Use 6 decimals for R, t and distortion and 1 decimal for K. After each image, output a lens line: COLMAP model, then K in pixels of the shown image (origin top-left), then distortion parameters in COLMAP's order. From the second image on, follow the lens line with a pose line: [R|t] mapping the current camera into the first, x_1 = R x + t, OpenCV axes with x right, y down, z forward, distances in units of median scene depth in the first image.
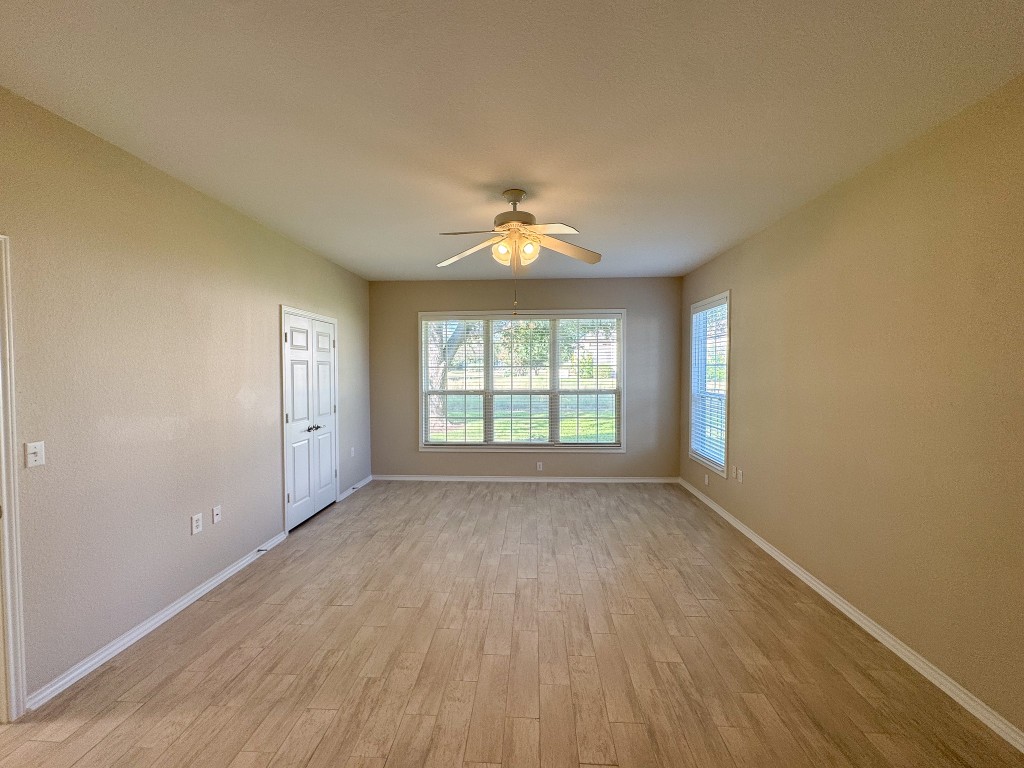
lens RADIAL K [[409.4, 0, 511.5], [0, 409.4, 381.6], [0, 0, 1]] dist [-0.001463, 0.000211]
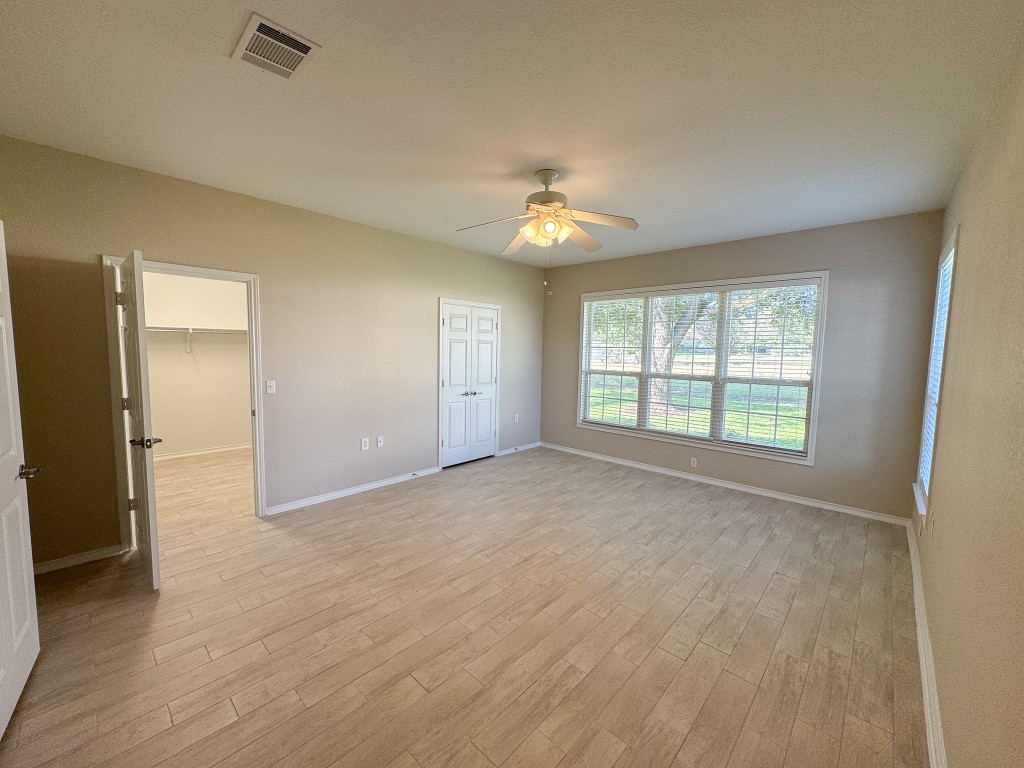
lens RADIAL K [[409.4, 0, 511.5], [0, 409.4, 381.6], [0, 0, 1]] dist [-0.001463, 0.000211]
pose [[0.768447, 0.067562, -0.636337, 0.429285], [-0.039090, 0.997510, 0.058704, -0.002353], [0.638719, -0.020236, 0.769174, 0.109946]]
